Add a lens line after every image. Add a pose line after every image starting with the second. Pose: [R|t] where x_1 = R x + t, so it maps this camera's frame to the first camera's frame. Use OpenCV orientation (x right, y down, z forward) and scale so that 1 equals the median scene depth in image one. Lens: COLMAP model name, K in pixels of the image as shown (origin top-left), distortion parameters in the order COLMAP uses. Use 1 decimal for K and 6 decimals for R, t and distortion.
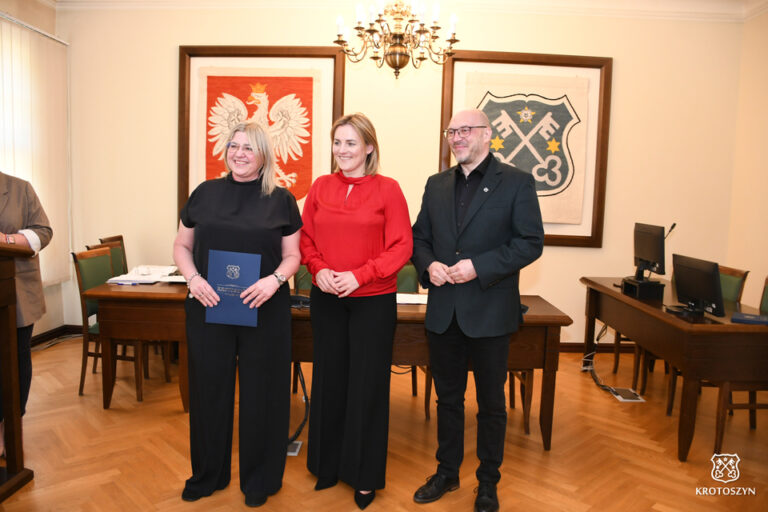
lens RADIAL K [[597.8, 0, 384.0], [0, 597.8, 256.0], [0, 0, 1]] dist [-0.152650, 0.103013]
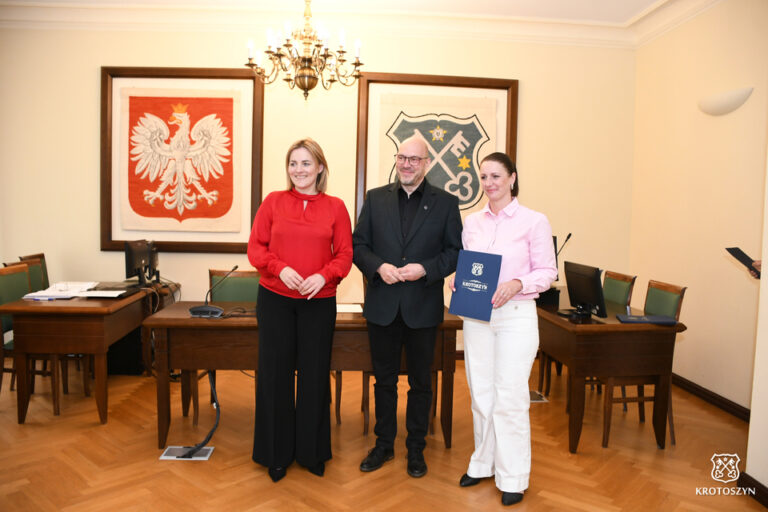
lens RADIAL K [[597.8, 0, 384.0], [0, 597.8, 256.0], [0, 0, 1]] dist [-0.152650, 0.103013]
pose [[0.995602, -0.014209, 0.092598, 0.043826], [0.017141, 0.999374, -0.030949, 0.009957], [-0.092100, 0.032400, 0.995223, -0.039809]]
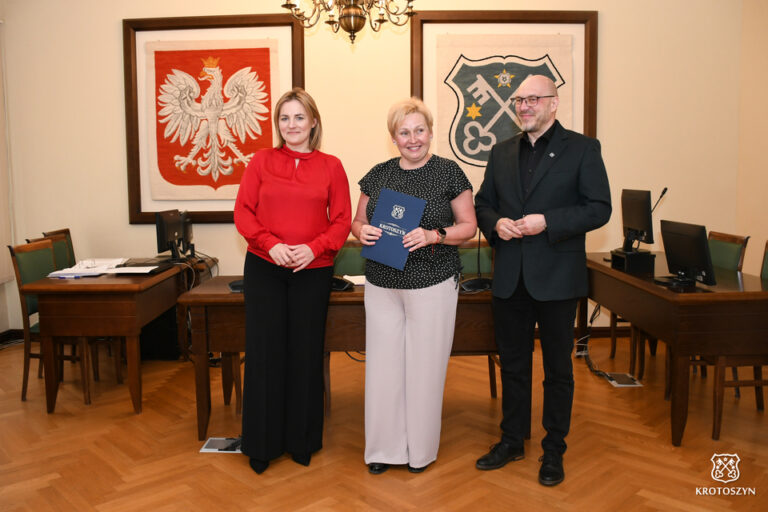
lens RADIAL K [[667.4, 0, 371.1], [0, 667.4, 246.6], [0, 0, 1]] dist [-0.142108, 0.120034]
pose [[0.999158, -0.039313, -0.011767, 0.037342], [0.039244, 0.999211, -0.006024, 0.017915], [0.011994, 0.005557, 0.999913, -0.019665]]
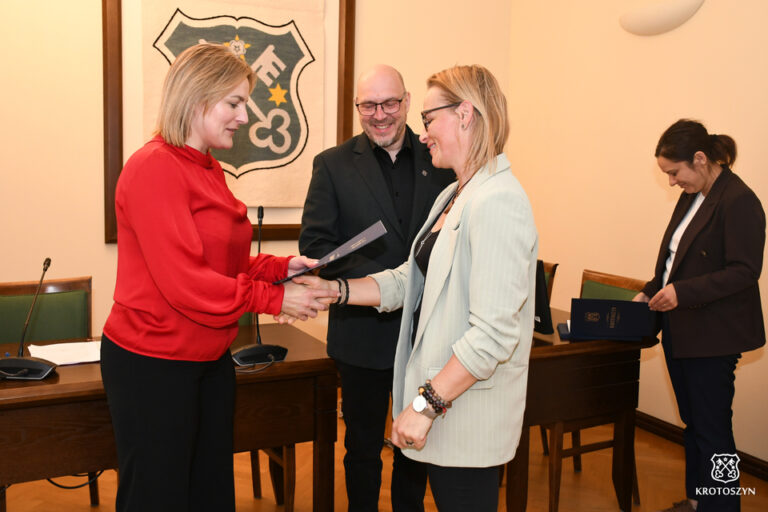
lens RADIAL K [[792.2, 0, 394.0], [0, 792.2, 243.5], [0, 0, 1]] dist [-0.024714, -0.004527]
pose [[0.889668, -0.056484, 0.453101, -0.020266], [0.055711, 0.998333, 0.015064, -0.020420], [-0.453197, 0.011840, 0.891332, 0.116299]]
